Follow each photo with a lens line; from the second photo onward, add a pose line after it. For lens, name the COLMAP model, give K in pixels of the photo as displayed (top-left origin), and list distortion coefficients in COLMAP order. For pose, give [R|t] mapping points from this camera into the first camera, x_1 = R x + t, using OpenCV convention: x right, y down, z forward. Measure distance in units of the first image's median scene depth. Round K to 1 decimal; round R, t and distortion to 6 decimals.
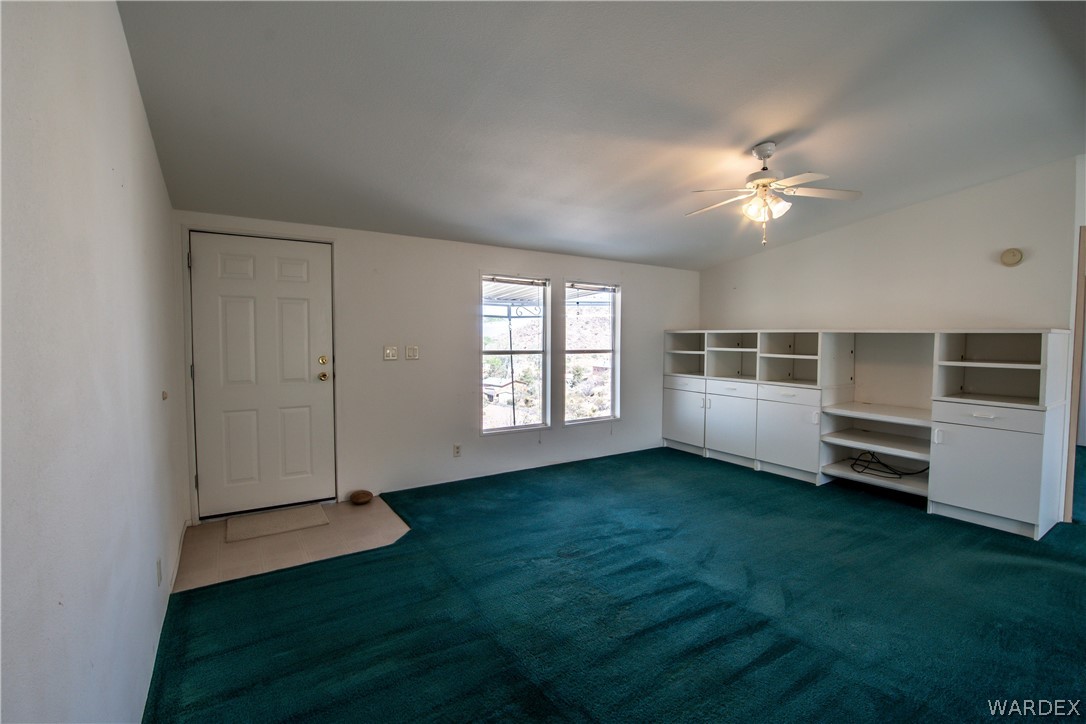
lens RADIAL K [[482.4, 0, 541.4], [0, 482.4, 359.9], [0, 0, 1]] dist [-0.028644, 0.002937]
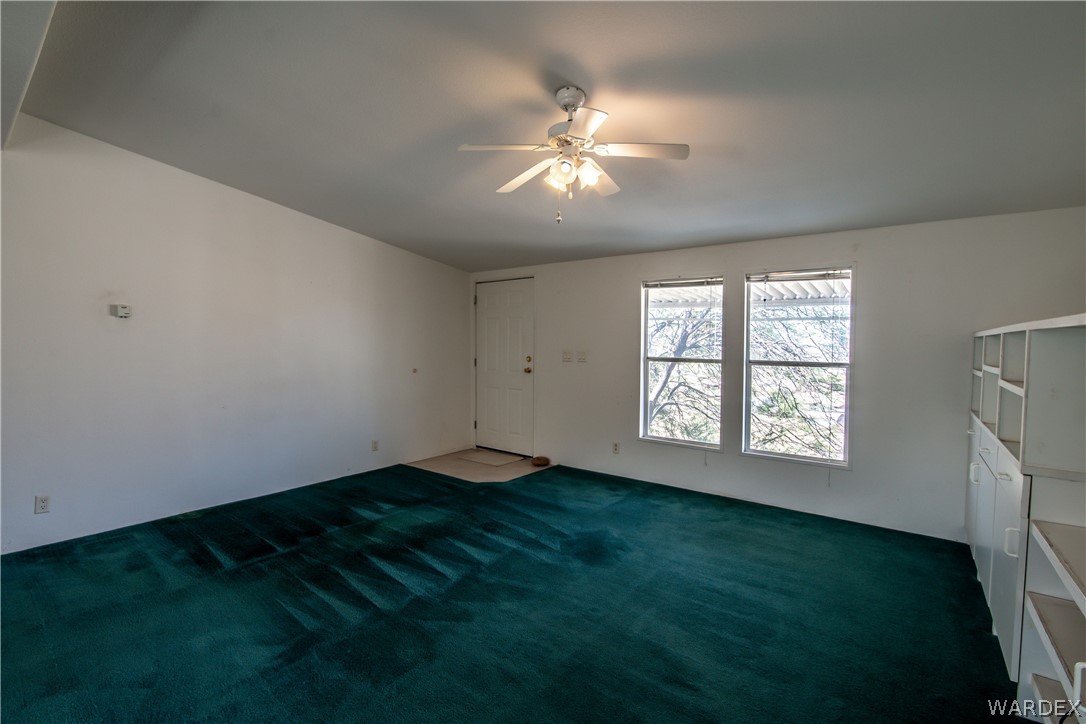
lens RADIAL K [[482.4, 0, 547.3], [0, 482.4, 363.6], [0, 0, 1]] dist [-0.028644, 0.002937]
pose [[0.337079, 0.038478, -0.940690, 0.791834], [-0.050666, 0.998458, 0.022686, -0.018193], [0.940112, 0.040014, 0.338508, 0.479107]]
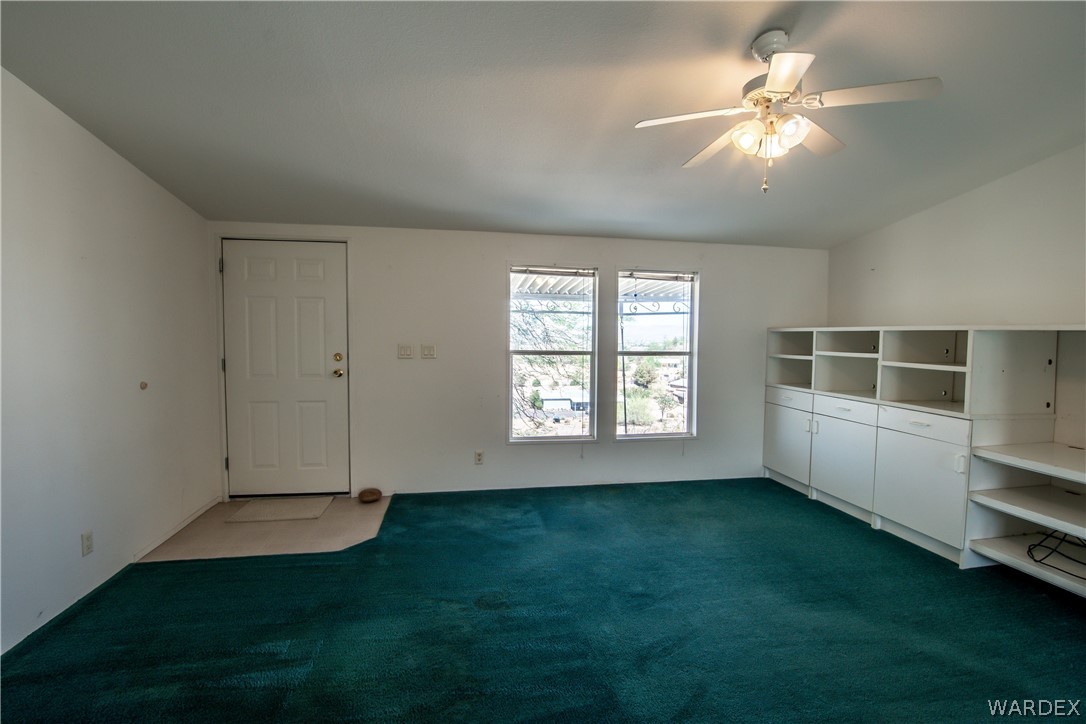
lens RADIAL K [[482.4, 0, 541.2], [0, 482.4, 360.5], [0, 0, 1]] dist [-0.028644, 0.002937]
pose [[0.920848, 0.024013, -0.389183, 0.292270], [-0.023311, 0.999707, 0.006528, -0.007499], [0.389225, 0.003061, 0.921138, 0.192552]]
